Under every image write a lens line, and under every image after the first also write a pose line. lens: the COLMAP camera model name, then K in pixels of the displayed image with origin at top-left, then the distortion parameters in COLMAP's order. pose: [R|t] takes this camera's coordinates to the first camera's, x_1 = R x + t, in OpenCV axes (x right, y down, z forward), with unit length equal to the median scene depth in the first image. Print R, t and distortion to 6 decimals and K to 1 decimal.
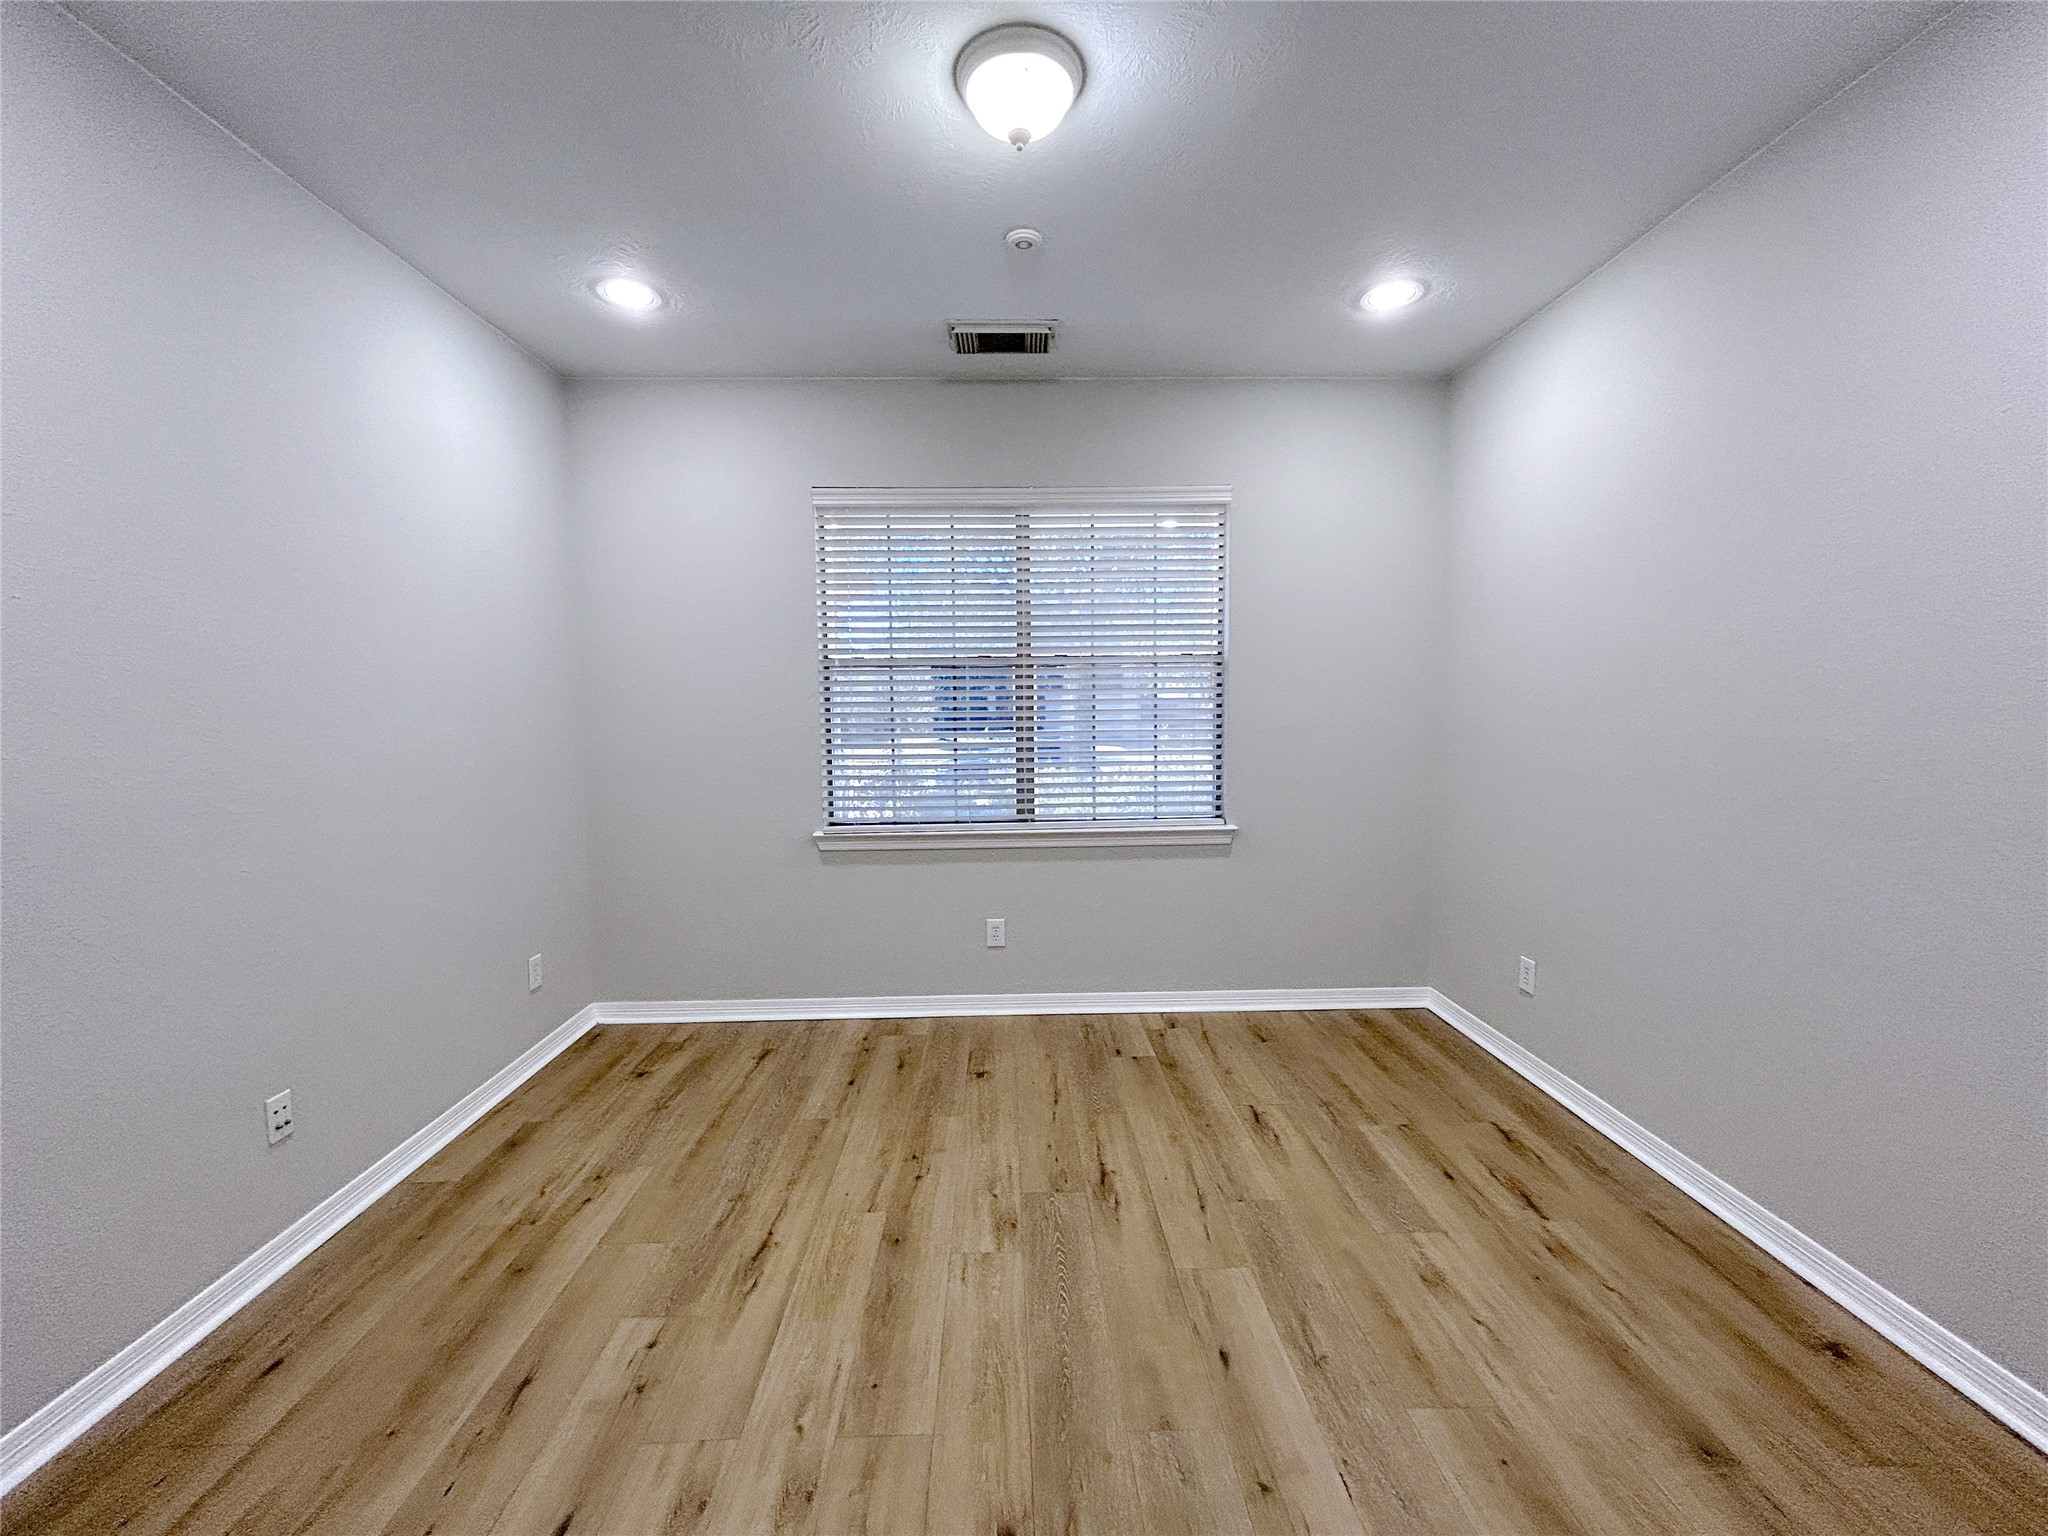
lens RADIAL K [[823.2, 0, 1025.2], [0, 823.2, 770.6], [0, 0, 1]] dist [-0.003503, 0.001264]
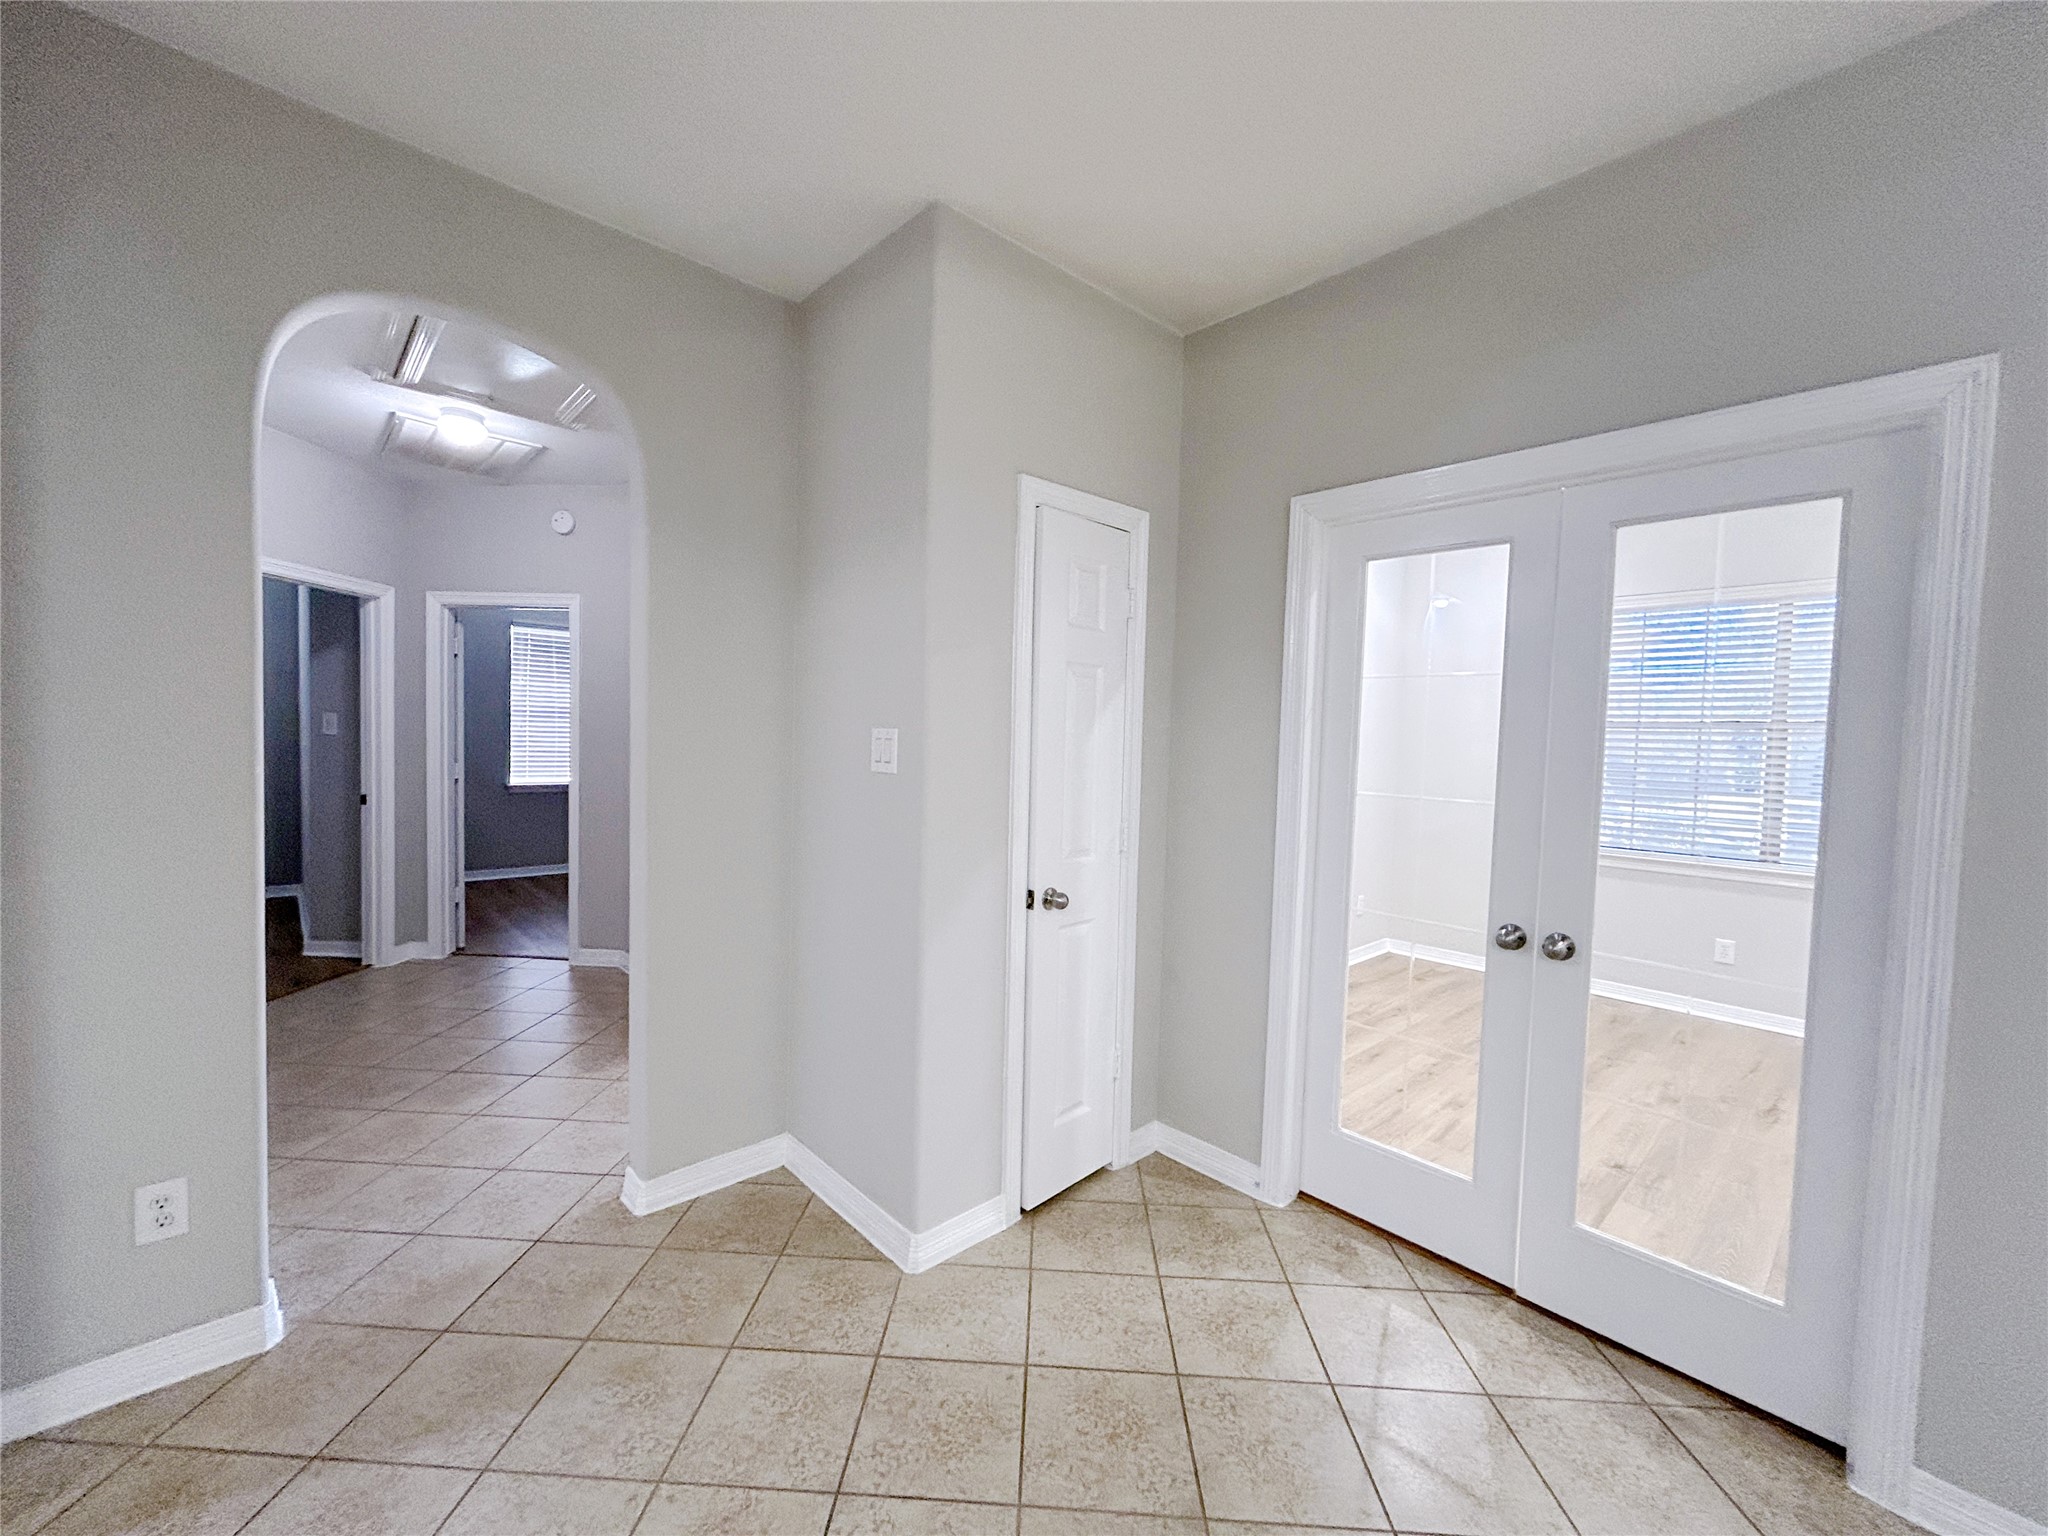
lens RADIAL K [[823.2, 0, 1022.0], [0, 823.2, 775.1], [0, 0, 1]] dist [-0.003503, 0.001264]
pose [[0.653870, 0.068428, -0.753507, 0.201495], [-0.096503, 0.995310, 0.006644, 0.037248], [0.750428, 0.068372, 0.657407, -0.642540]]
